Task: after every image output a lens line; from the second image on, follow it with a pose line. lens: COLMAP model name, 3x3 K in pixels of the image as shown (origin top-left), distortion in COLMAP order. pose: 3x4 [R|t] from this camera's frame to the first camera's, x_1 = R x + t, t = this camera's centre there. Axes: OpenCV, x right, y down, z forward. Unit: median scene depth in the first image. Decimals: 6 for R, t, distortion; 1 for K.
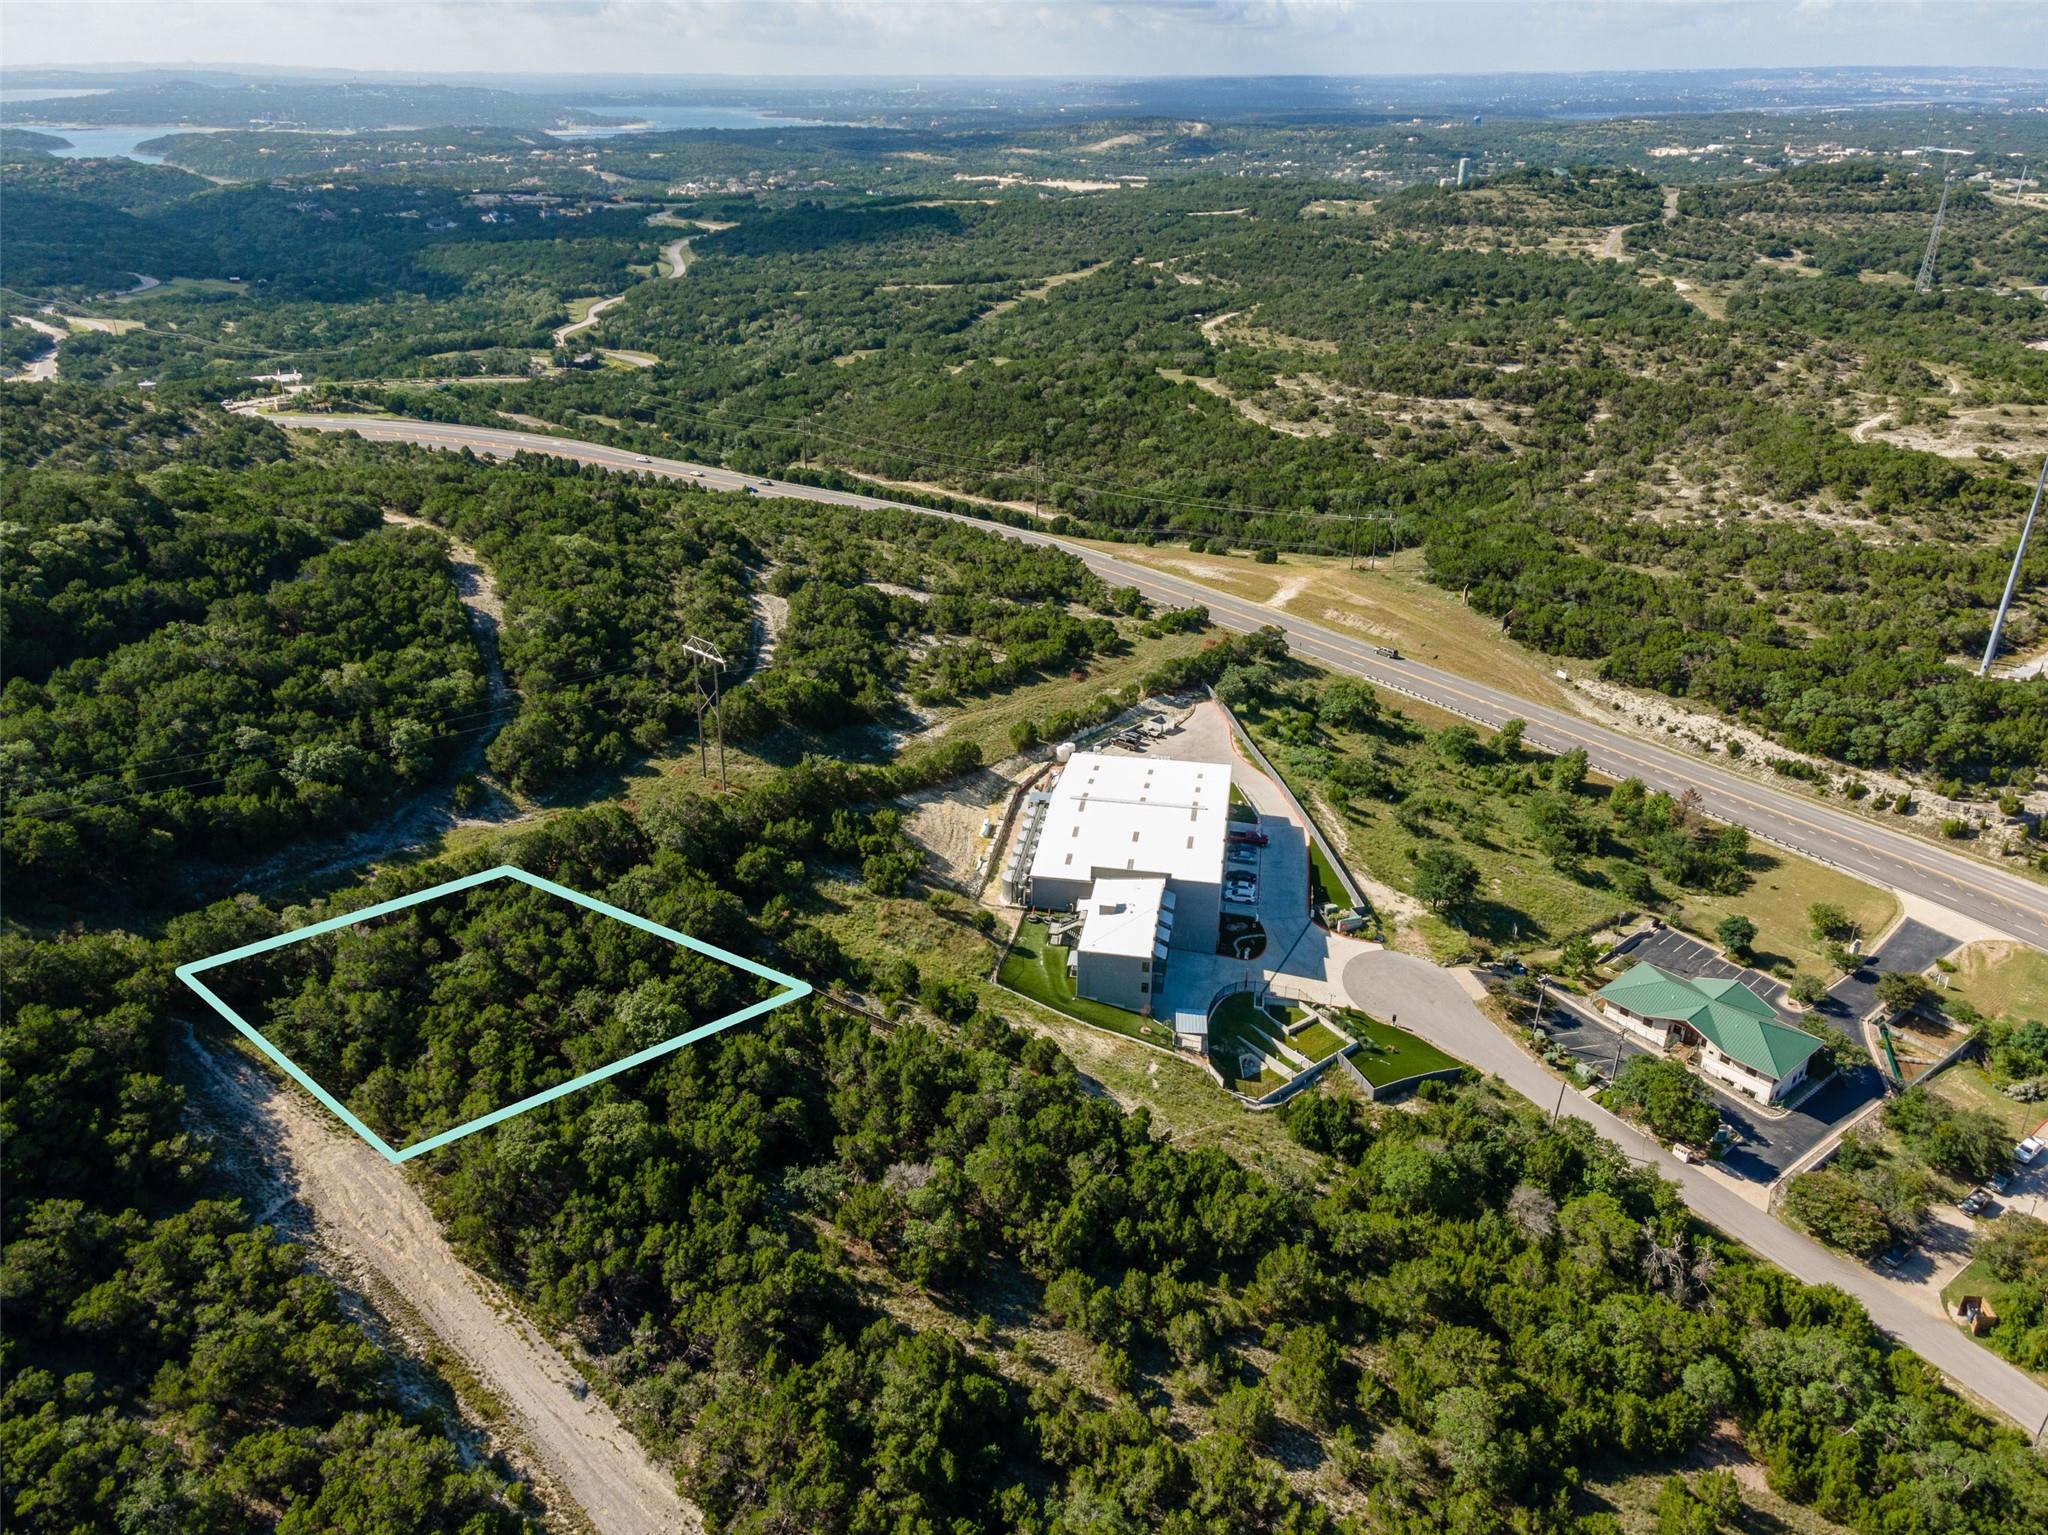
lens RADIAL K [[1498.8, 0, 1018.8], [0, 1498.8, 757.9], [0, 0, 1]] dist [0.054237, 0.010414]
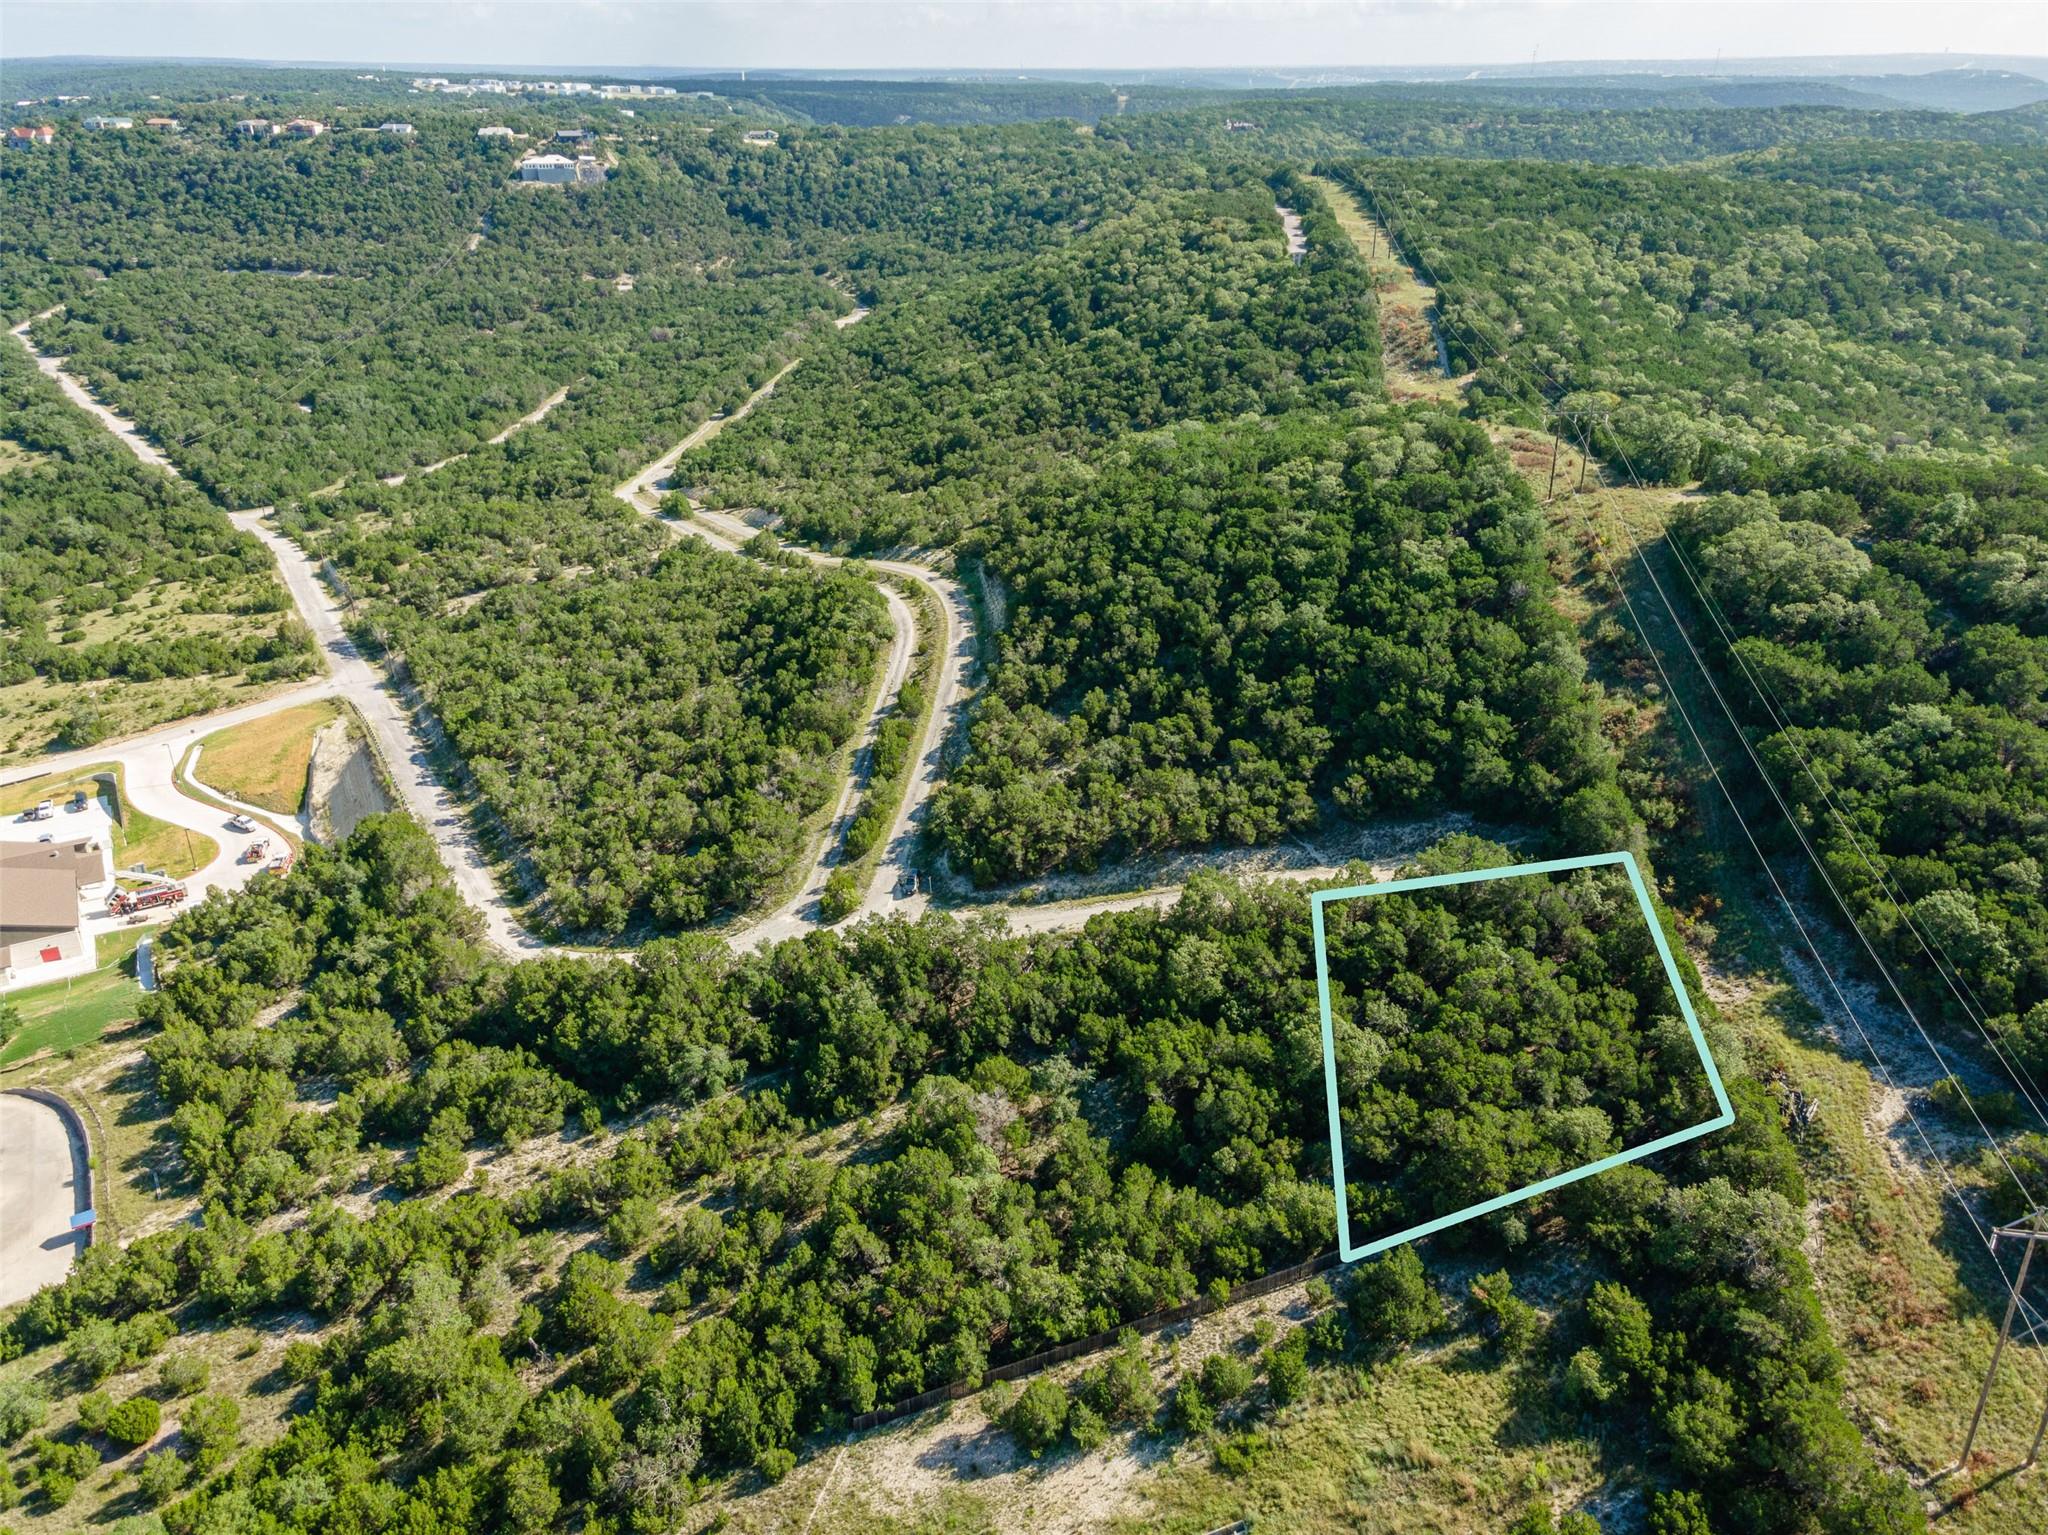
lens RADIAL K [[1525.2, 0, 1024.0], [0, 1525.2, 767.5], [0, 0, 1]] dist [0.065303, 0.000772]
pose [[-0.829375, 0.234490, -0.507101, 0.231869], [-0.234177, 0.678169, 0.696597, -0.370067], [0.507245, 0.696492, -0.507544, 0.846846]]
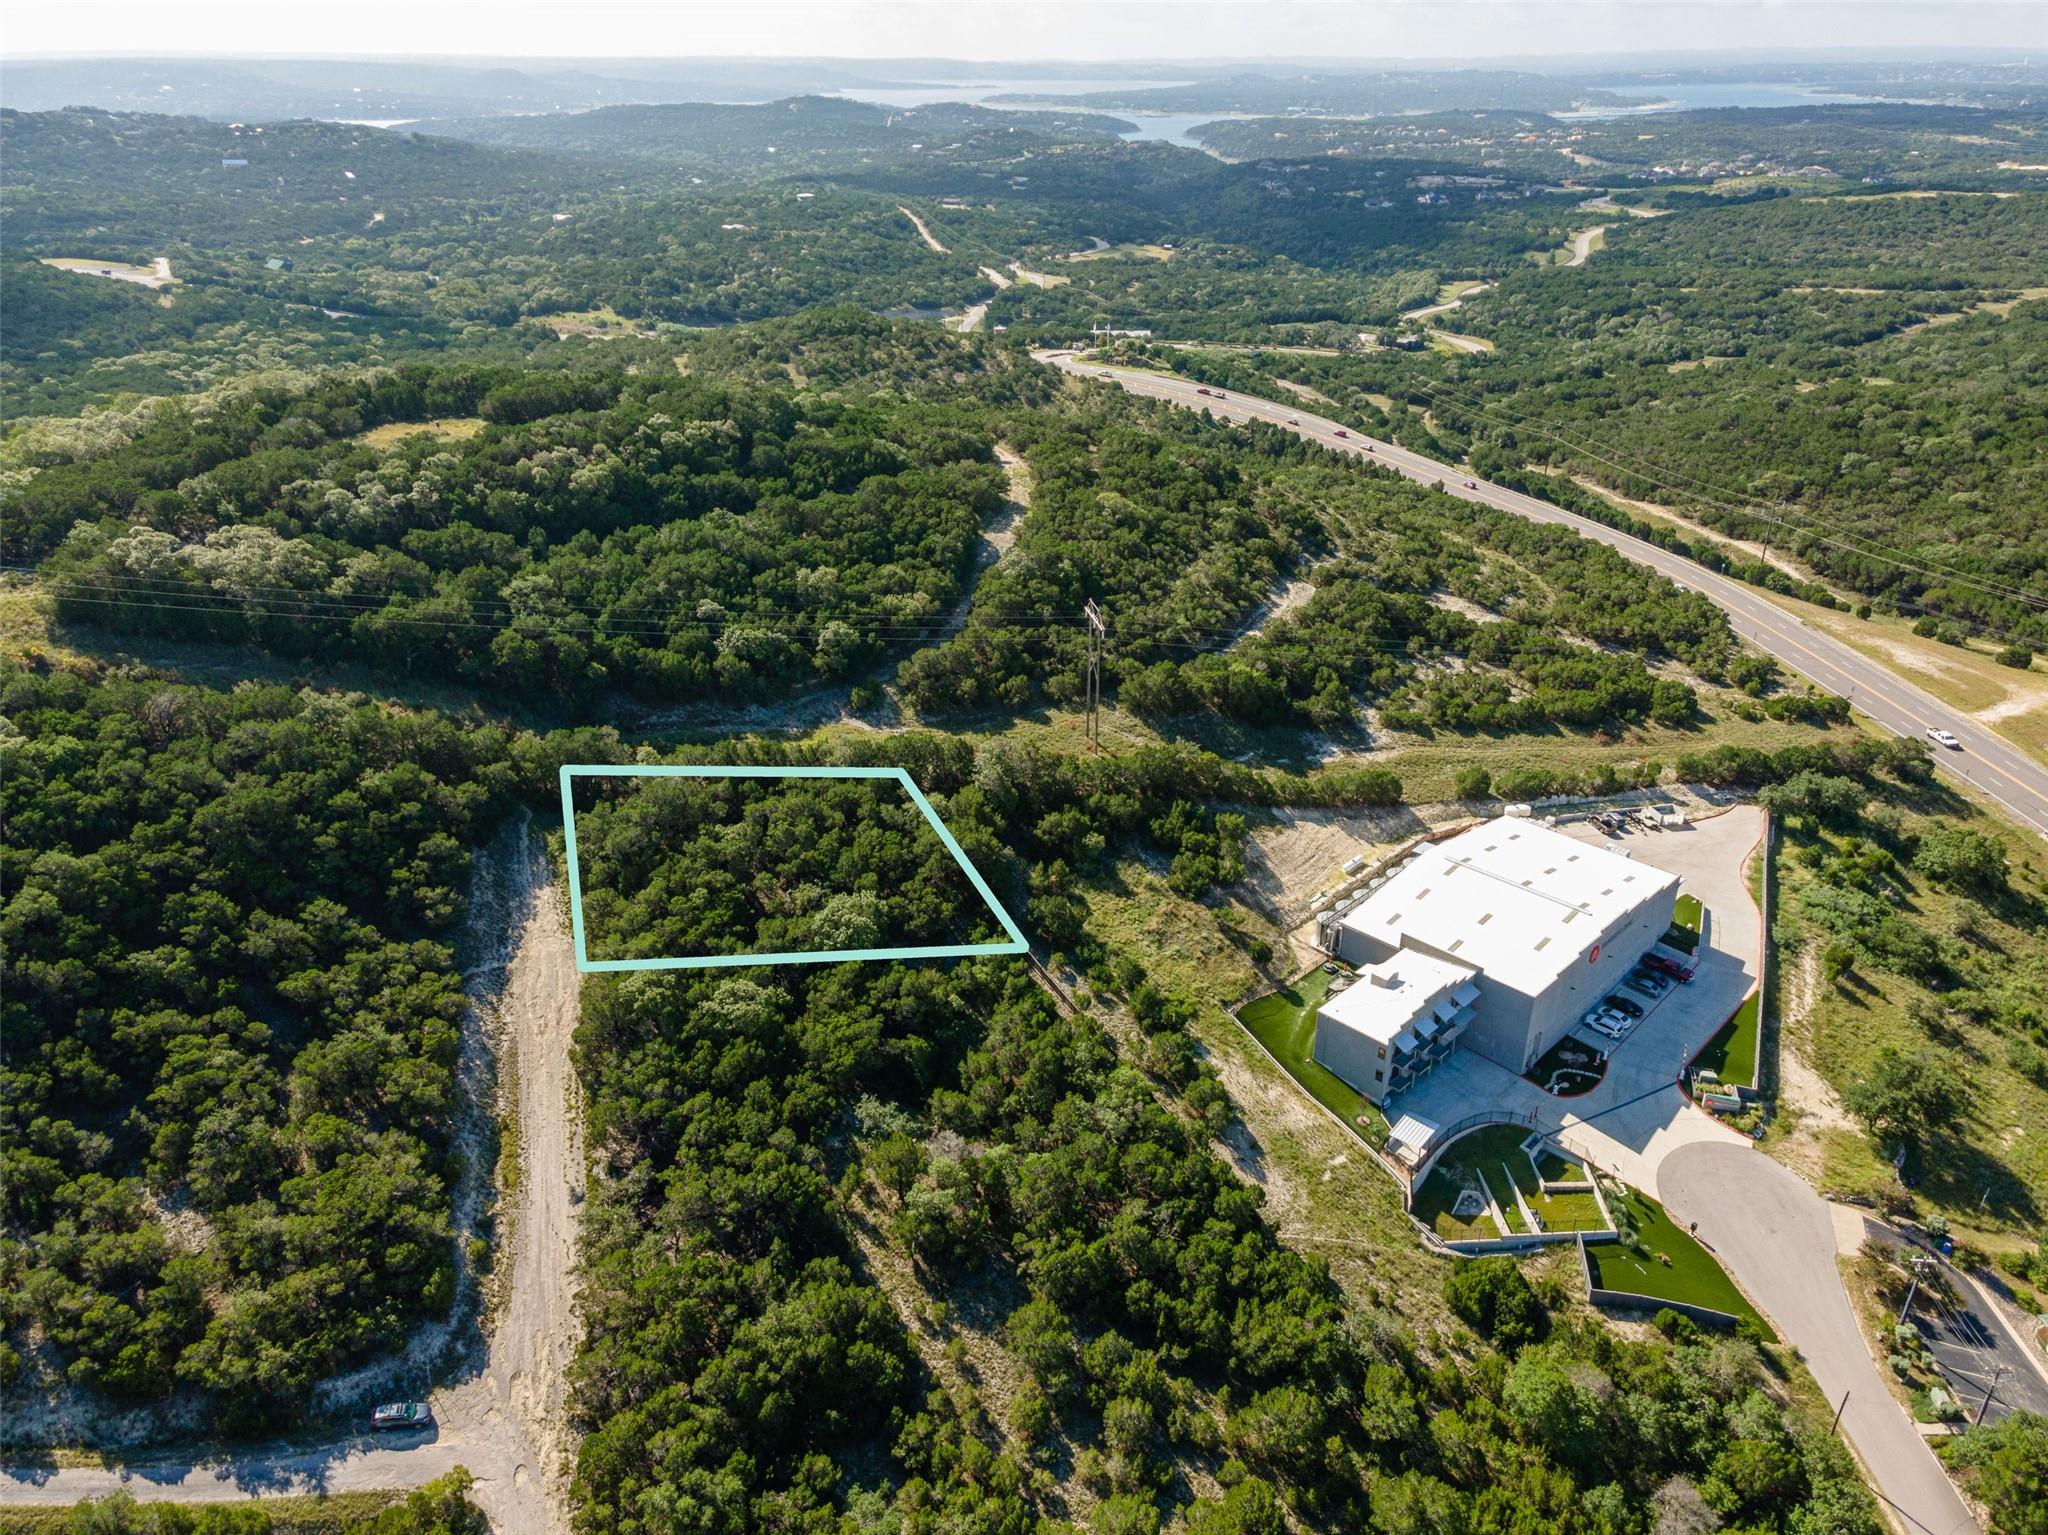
lens RADIAL K [[1484.8, 0, 1024.0], [0, 1484.8, 767.5], [0, 0, 1]] dist [0.041106, 0.019979]
pose [[0.819898, 0.245970, -0.516978, 0.258339], [-0.236169, 0.967902, 0.085962, -0.039872], [0.521528, 0.051614, 0.851672, 0.101221]]
